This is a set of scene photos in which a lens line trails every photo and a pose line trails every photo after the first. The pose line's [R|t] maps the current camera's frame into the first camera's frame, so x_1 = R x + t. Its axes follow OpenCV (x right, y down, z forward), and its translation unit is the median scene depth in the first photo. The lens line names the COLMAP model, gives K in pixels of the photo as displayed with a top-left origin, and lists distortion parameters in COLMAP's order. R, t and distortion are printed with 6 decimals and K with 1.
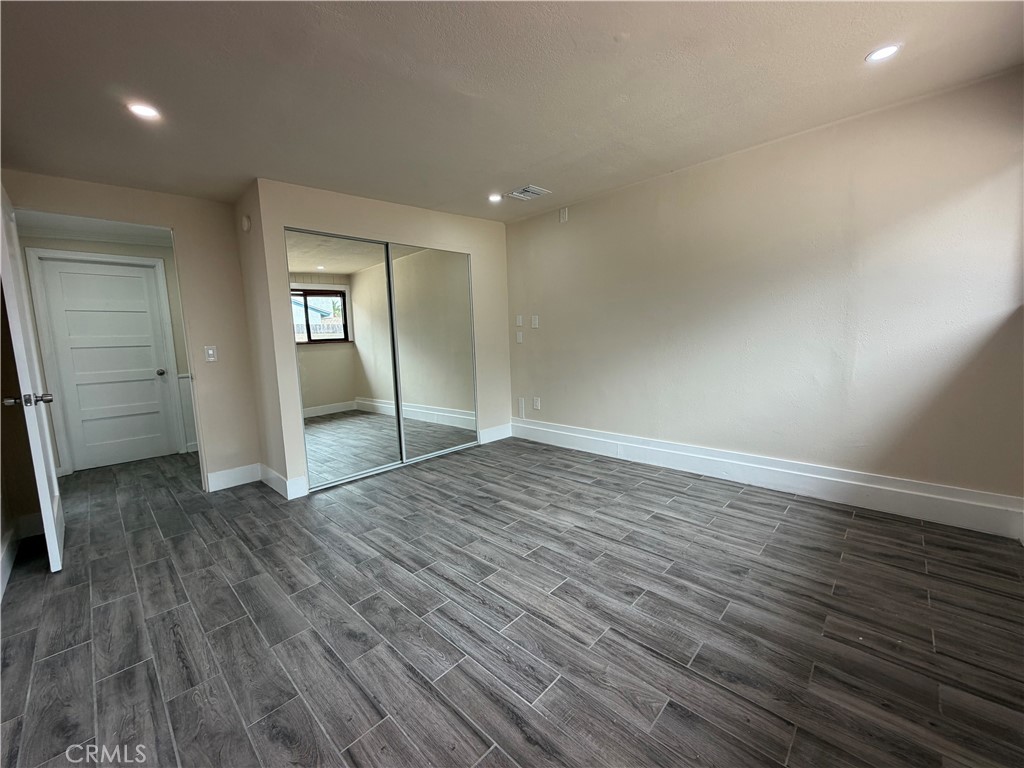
lens RADIAL K [[408.2, 0, 509.1], [0, 408.2, 387.2], [0, 0, 1]] dist [-0.001547, 0.000466]
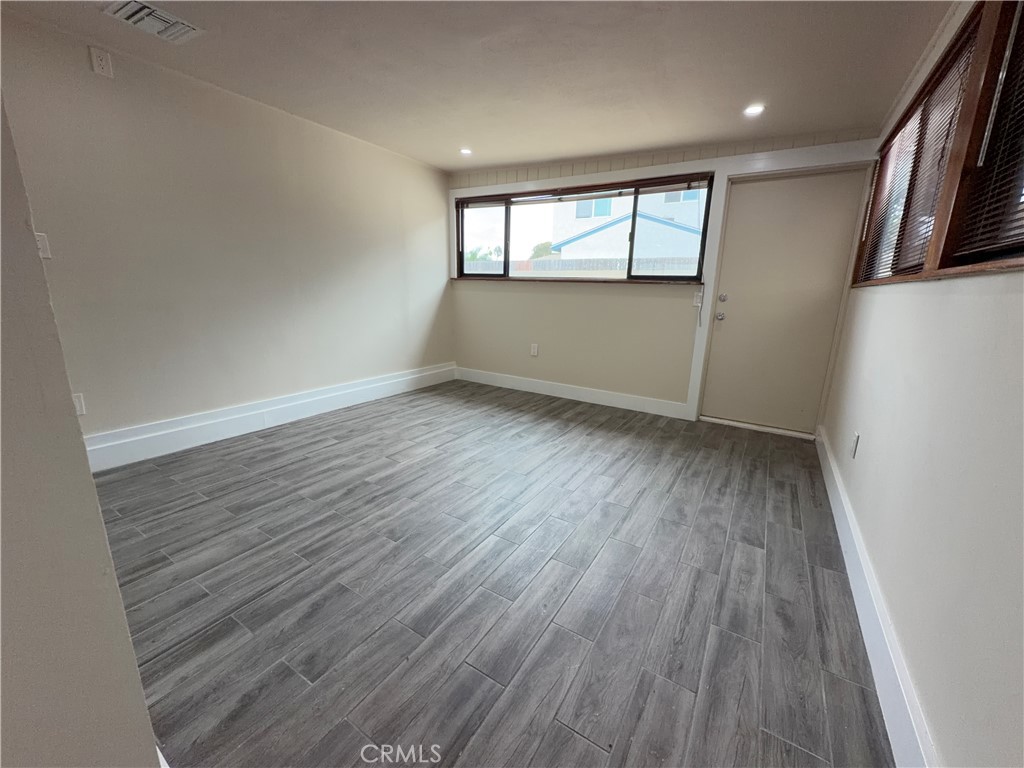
lens RADIAL K [[408.2, 0, 510.9], [0, 408.2, 381.3], [0, 0, 1]] dist [-0.001547, 0.000466]
pose [[-0.199152, -0.187703, 0.961824, -0.855883], [0.105169, 0.971723, 0.211411, -0.067094], [-0.974309, 0.143257, -0.173780, 0.830554]]
